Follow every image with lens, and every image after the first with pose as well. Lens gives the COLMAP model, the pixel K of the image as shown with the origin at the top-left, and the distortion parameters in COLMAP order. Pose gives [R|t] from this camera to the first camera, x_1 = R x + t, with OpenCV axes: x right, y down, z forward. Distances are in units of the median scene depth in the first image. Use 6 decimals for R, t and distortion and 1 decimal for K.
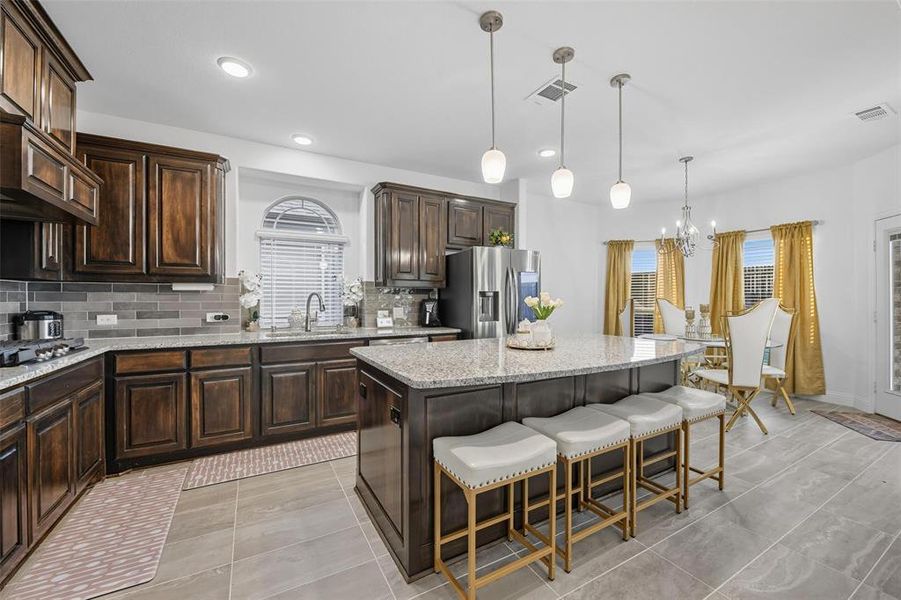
lens RADIAL K [[362.6, 0, 453.4], [0, 362.6, 299.9], [0, 0, 1]] dist [-0.005229, -0.000569]
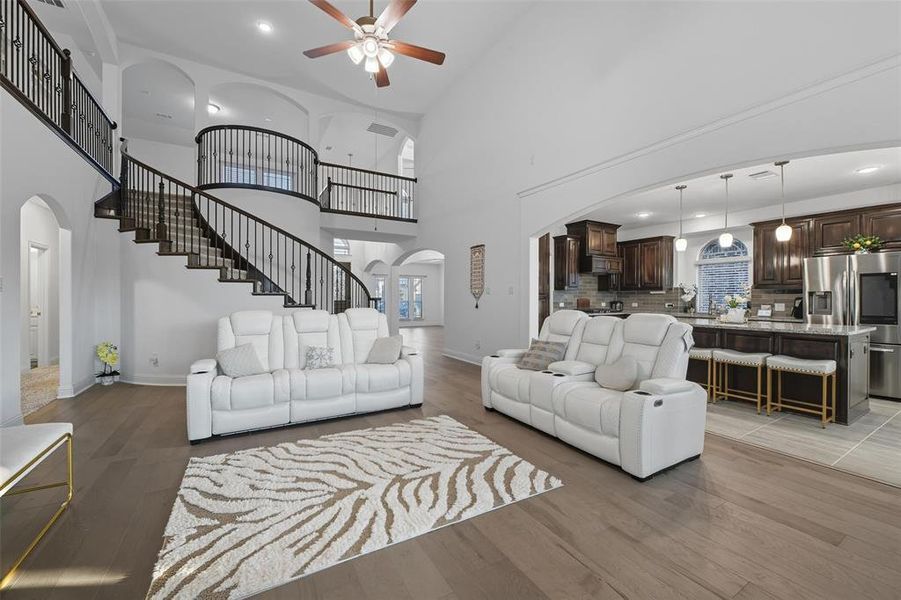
lens RADIAL K [[362.6, 0, 453.4], [0, 362.6, 299.9], [0, 0, 1]] dist [-0.005229, -0.000569]
pose [[0.022379, 0.007356, -0.999722, 1.275347], [-0.004503, 0.999964, 0.007257, 0.003314], [0.999739, 0.004340, 0.022411, -0.312913]]
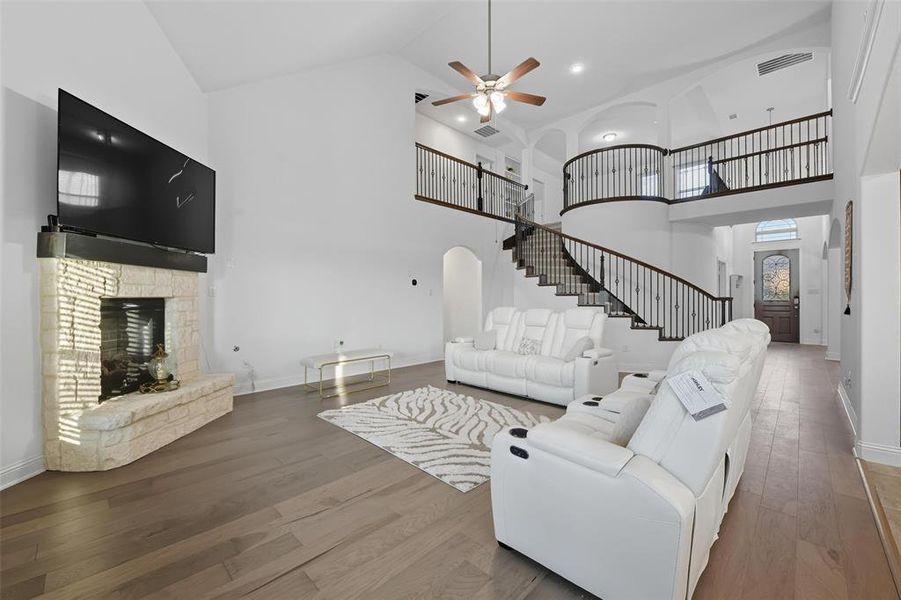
lens RADIAL K [[362.6, 0, 453.4], [0, 362.6, 299.9], [0, 0, 1]] dist [-0.005229, -0.000569]
pose [[-0.958511, 0.005168, -0.285010, 0.856062], [0.002748, 0.999957, 0.008889, 0.002237], [0.285043, 0.007737, -0.958483, 0.442466]]
